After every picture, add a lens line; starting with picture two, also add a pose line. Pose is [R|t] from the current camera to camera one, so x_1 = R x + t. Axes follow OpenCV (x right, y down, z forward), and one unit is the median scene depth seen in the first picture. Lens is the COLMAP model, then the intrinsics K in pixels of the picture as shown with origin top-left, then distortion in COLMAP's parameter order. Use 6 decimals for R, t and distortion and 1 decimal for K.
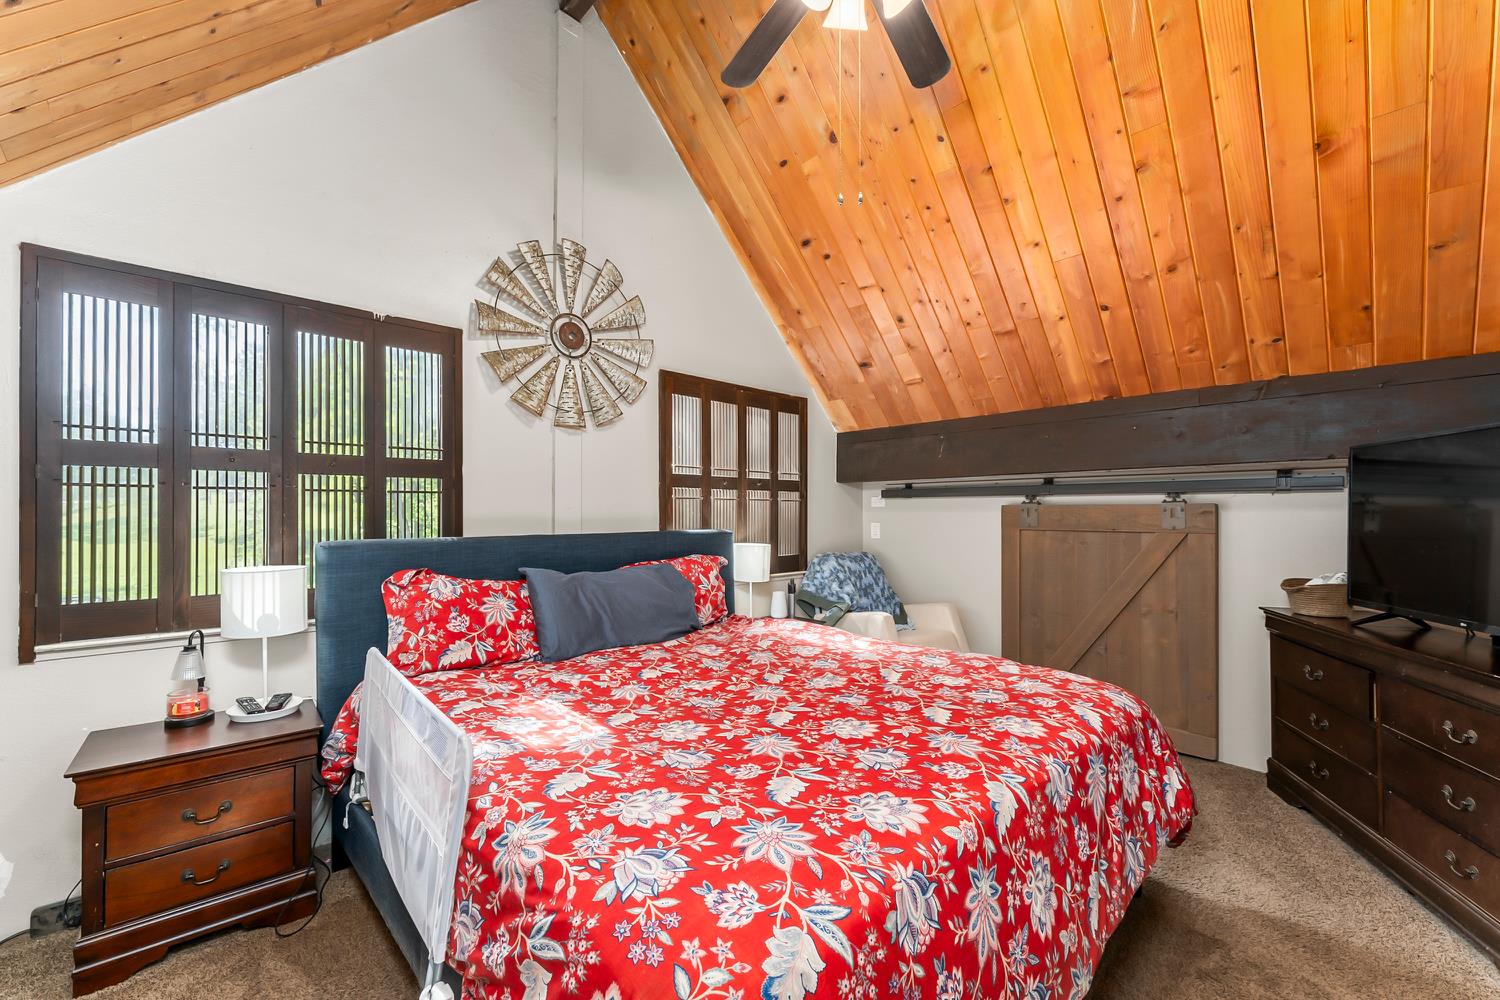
lens RADIAL K [[603.8, 0, 739.9], [0, 603.8, 508.6], [0, 0, 1]] dist [0.004510, 0.000726]
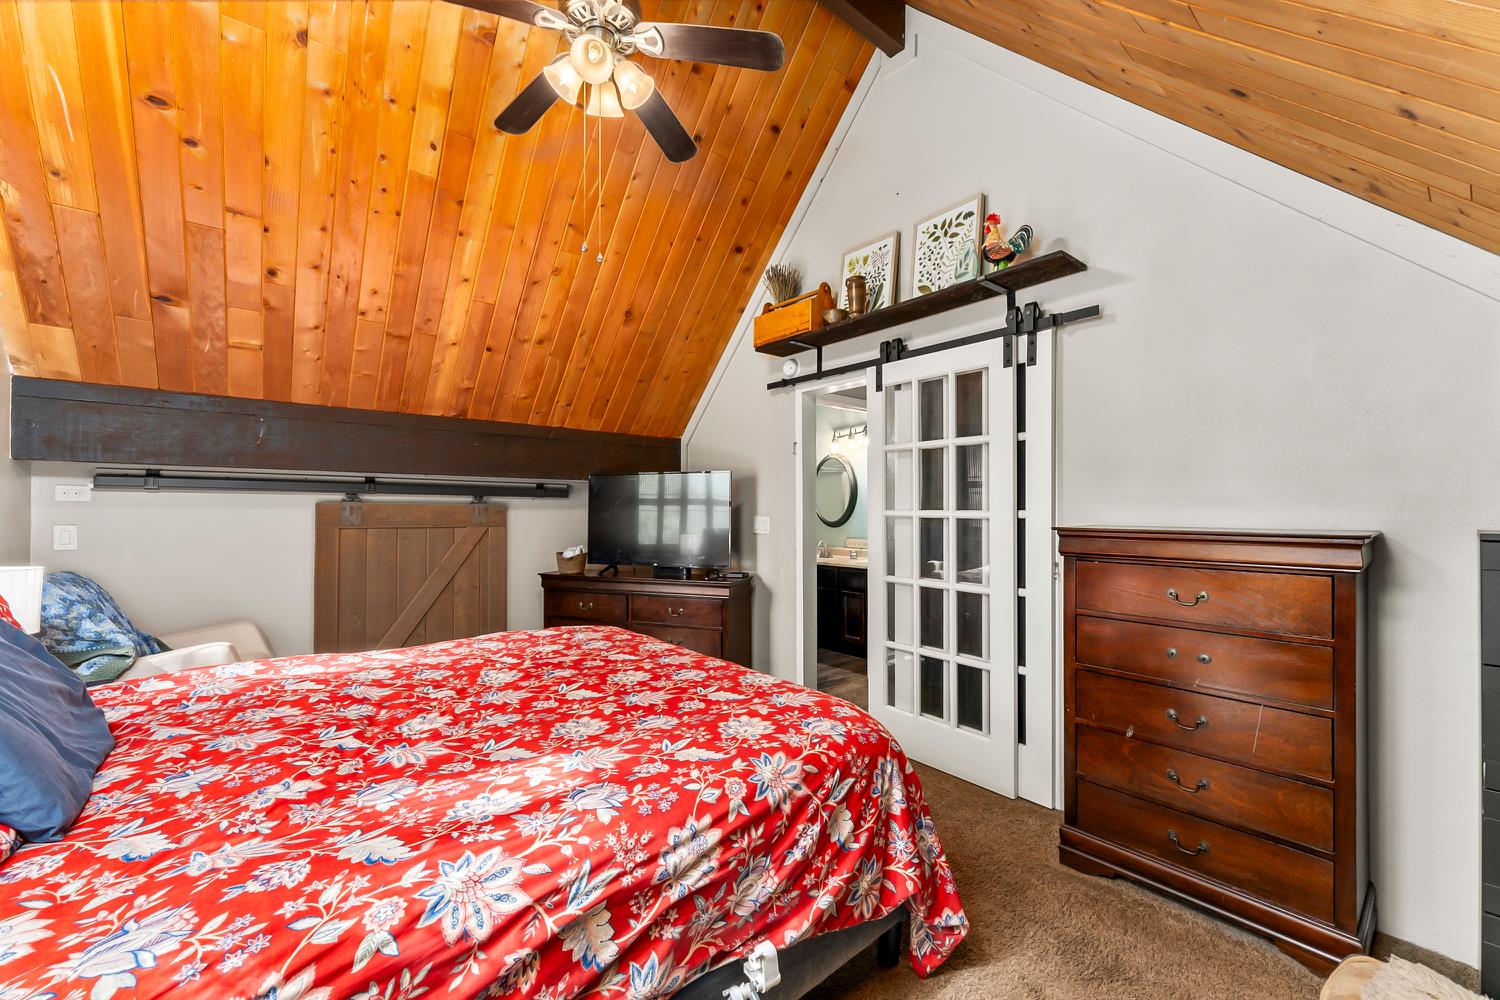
lens RADIAL K [[603.8, 0, 752.3], [0, 603.8, 504.9], [0, 0, 1]] dist [0.004510, 0.000726]
pose [[0.047221, 0.012405, 0.998807, -0.650844], [-0.010227, 0.999876, -0.011935, 0.003435], [-0.998832, -0.009651, 0.047342, 0.398496]]
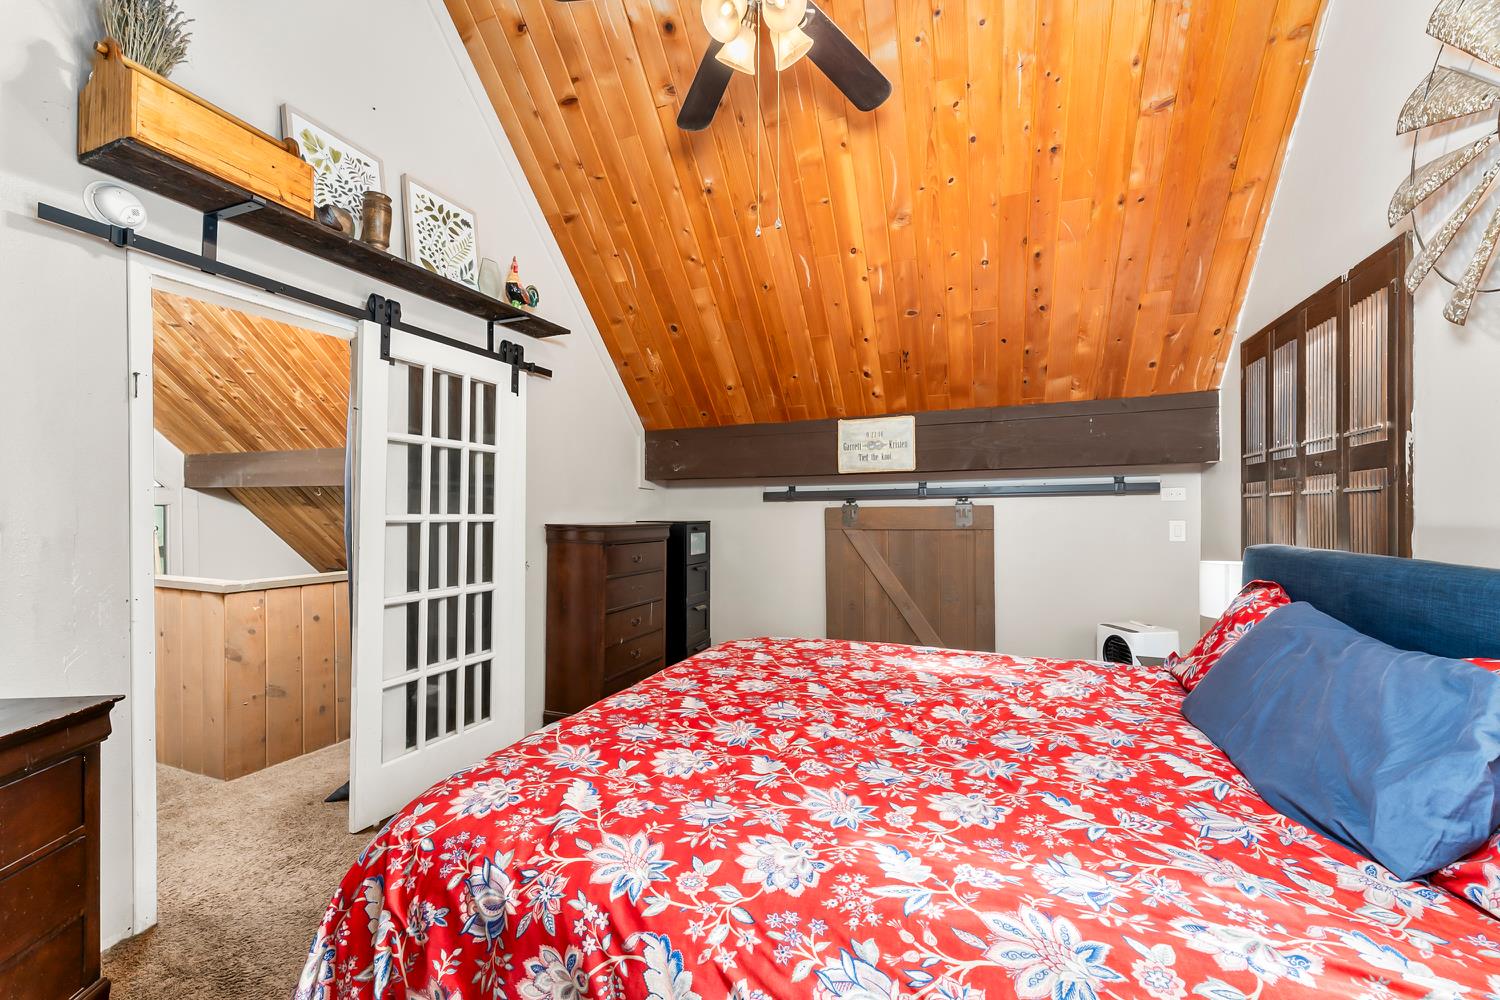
lens RADIAL K [[603.8, 0, 746.9], [0, 603.8, 509.9], [0, 0, 1]] dist [0.004510, 0.000726]
pose [[-0.905596, -0.002151, -0.424137, 0.441450], [0.002865, 0.999933, -0.011190, 0.004213], [0.424132, -0.011349, -0.905529, 1.277385]]
